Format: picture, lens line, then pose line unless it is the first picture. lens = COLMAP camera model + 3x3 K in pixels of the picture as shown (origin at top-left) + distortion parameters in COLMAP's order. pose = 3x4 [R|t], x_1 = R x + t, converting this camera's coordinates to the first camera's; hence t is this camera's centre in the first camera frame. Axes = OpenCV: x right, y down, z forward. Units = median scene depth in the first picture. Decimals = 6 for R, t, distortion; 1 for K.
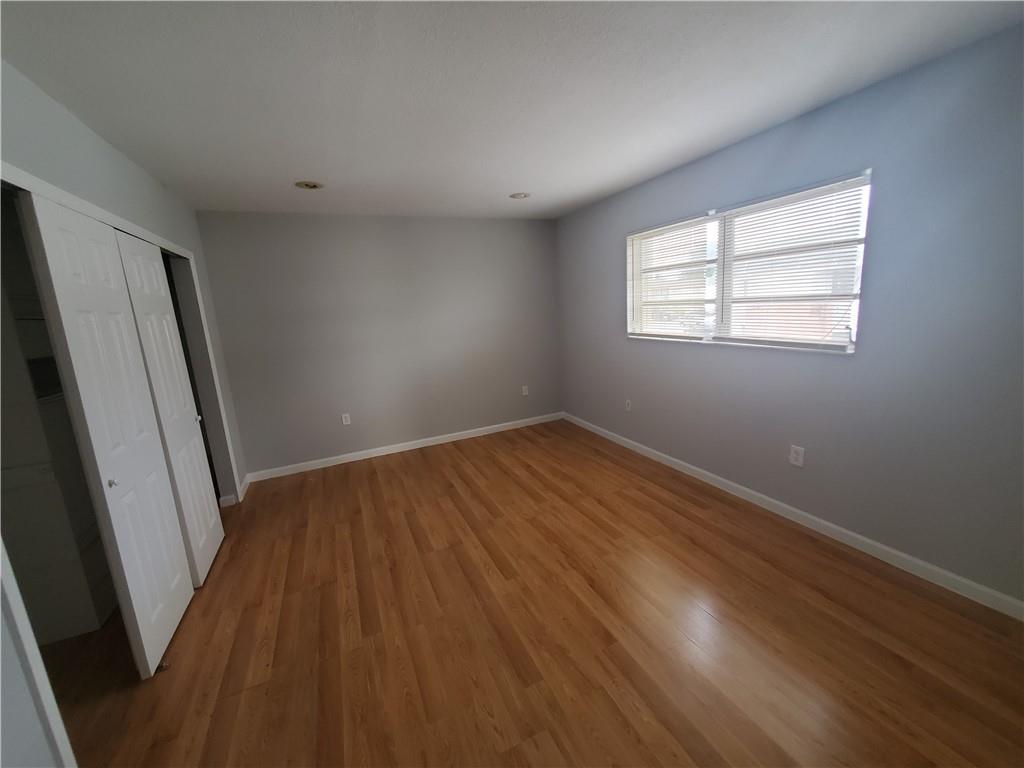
lens RADIAL K [[406.1, 0, 509.0], [0, 406.1, 380.5], [0, 0, 1]] dist [-0.001057, -0.000671]
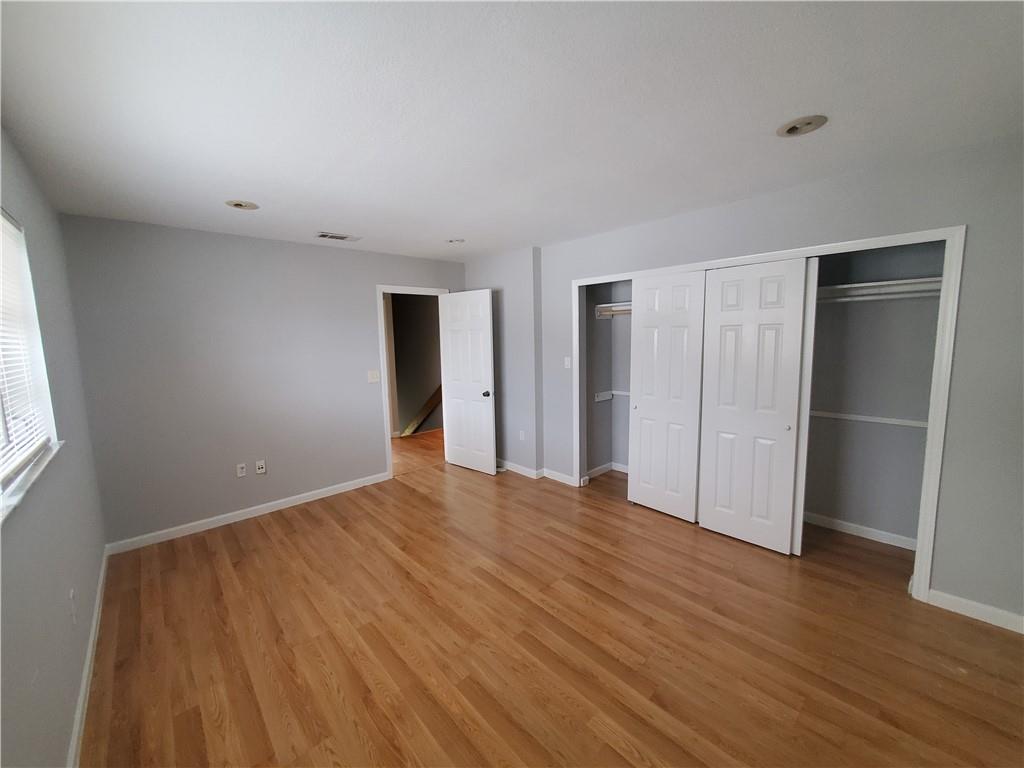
lens RADIAL K [[406.1, 0, 509.0], [0, 406.1, 380.5], [0, 0, 1]] dist [-0.001057, -0.000671]
pose [[-0.946759, 0.123092, -0.297483, 0.169624], [0.026652, 0.950817, 0.308604, -0.348374], [0.320839, 0.284245, -0.903475, 1.667603]]
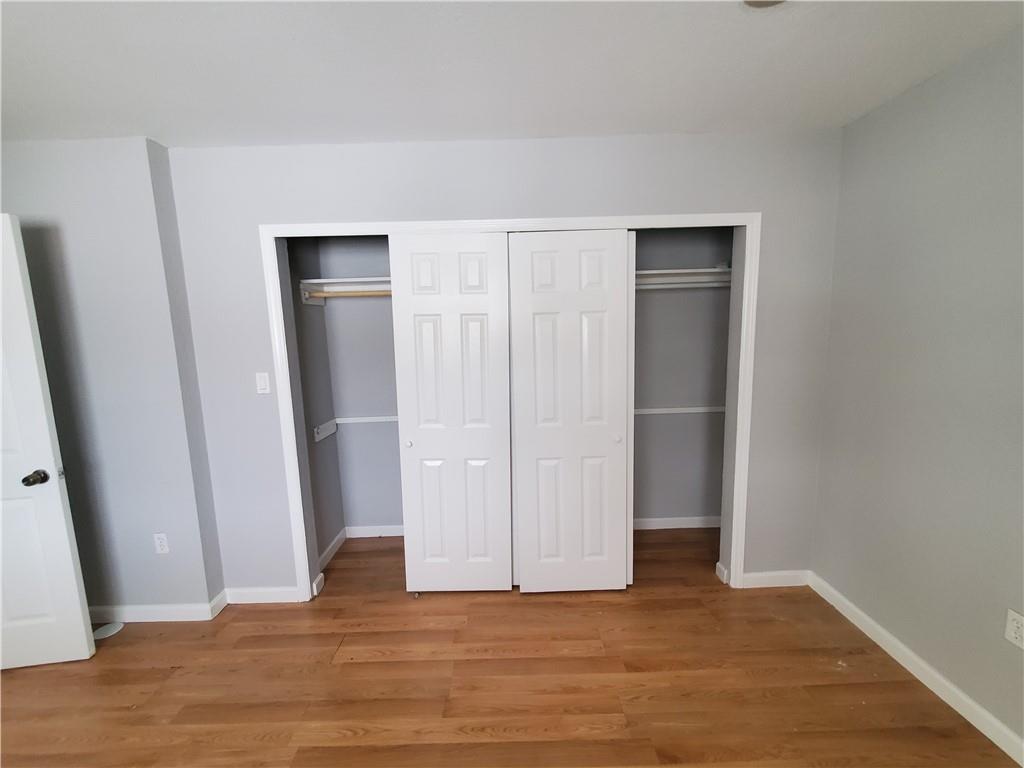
lens RADIAL K [[406.1, 0, 509.0], [0, 406.1, 380.5], [0, 0, 1]] dist [-0.001057, -0.000671]
pose [[-0.399126, 0.199985, -0.894821, 0.026252], [-0.117601, 0.956698, 0.266269, -0.213400], [0.909323, 0.211506, -0.358324, 1.077516]]
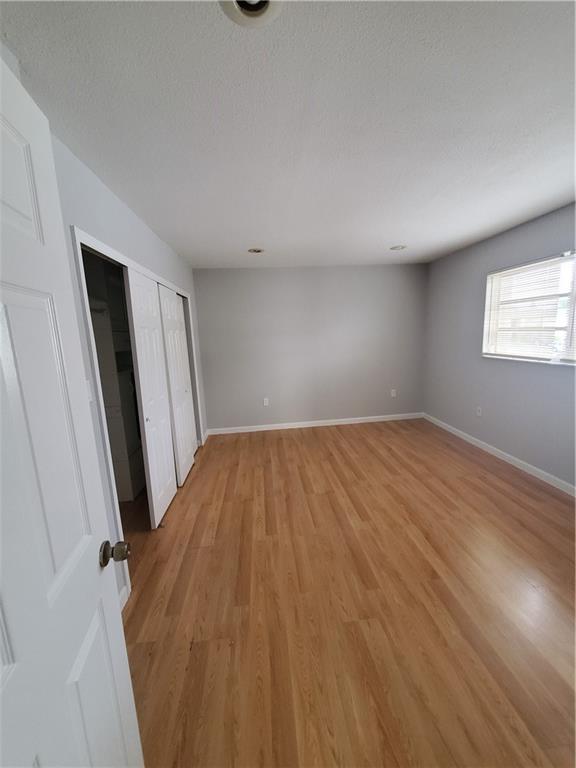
lens RADIAL K [[304.6, 0, 289.6], [0, 304.6, 380.6], [0, 0, 1]] dist [-0.001057, -0.000671]
pose [[0.949529, 0.071088, -0.305518, 0.035772], [-0.074905, 0.997190, -0.000775, 0.017205], [0.304604, 0.023621, 0.952186, -0.087678]]
